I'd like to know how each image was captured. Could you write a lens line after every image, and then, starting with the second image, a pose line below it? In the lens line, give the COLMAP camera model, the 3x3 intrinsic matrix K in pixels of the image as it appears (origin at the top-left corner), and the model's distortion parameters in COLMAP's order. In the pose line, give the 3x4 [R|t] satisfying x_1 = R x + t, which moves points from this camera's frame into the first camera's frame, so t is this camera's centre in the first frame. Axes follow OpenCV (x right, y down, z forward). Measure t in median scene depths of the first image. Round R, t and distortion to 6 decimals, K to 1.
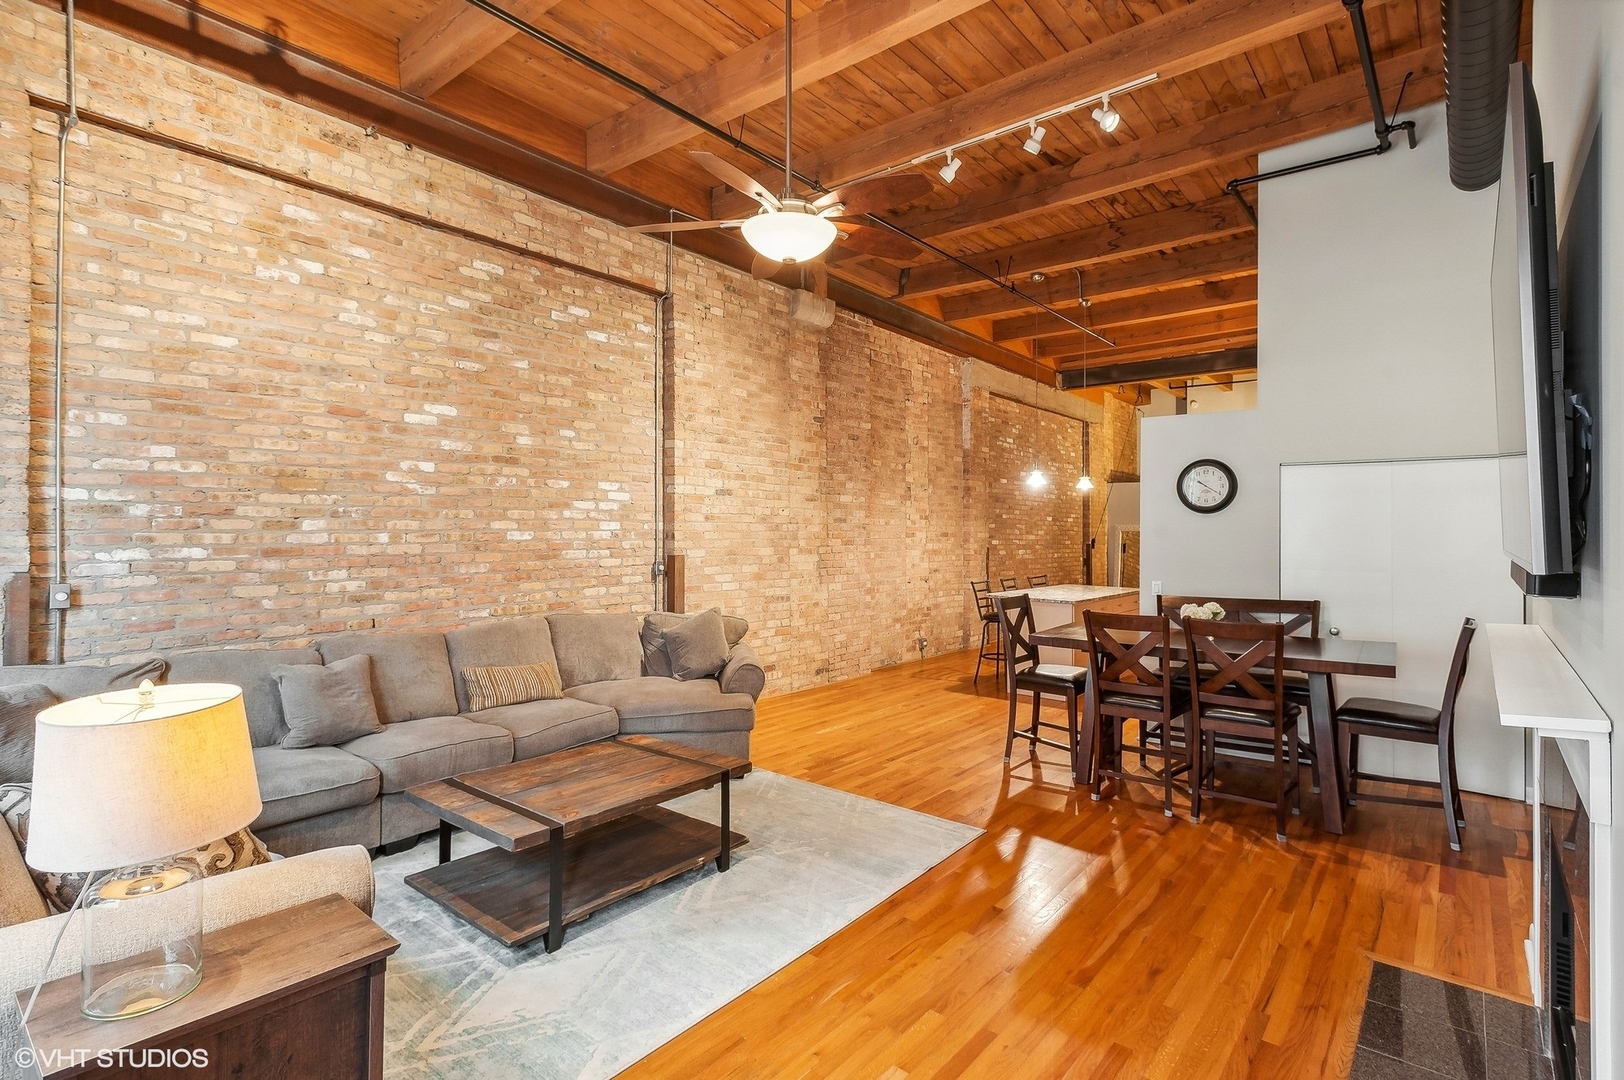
lens RADIAL K [[791.5, 0, 848.9], [0, 791.5, 534.6], [0, 0, 1]] dist [0.002239, -0.000031]
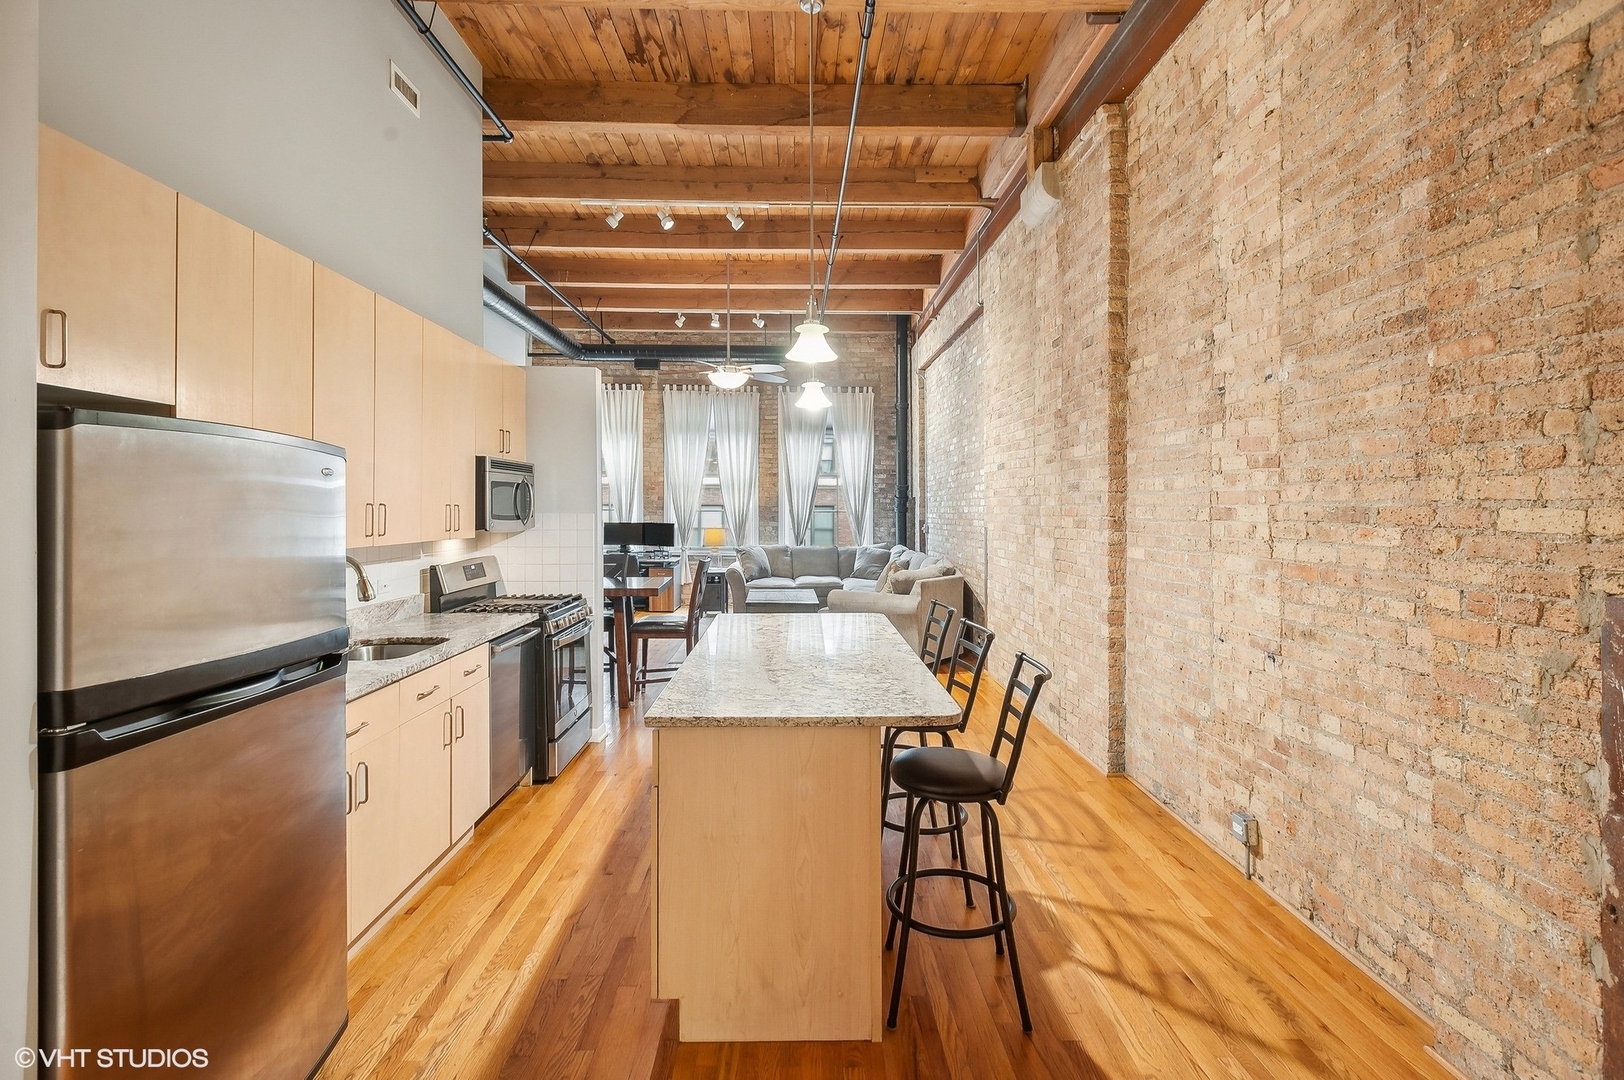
lens RADIAL K [[767.0, 0, 812.1], [0, 767.0, 508.2], [0, 0, 1]] dist [0.010007, -0.000071]
pose [[-0.772162, -0.011287, -0.635325, 0.465185], [-0.015838, 0.999873, 0.001486, 0.000493], [0.635228, 0.011209, -0.772243, 1.169479]]
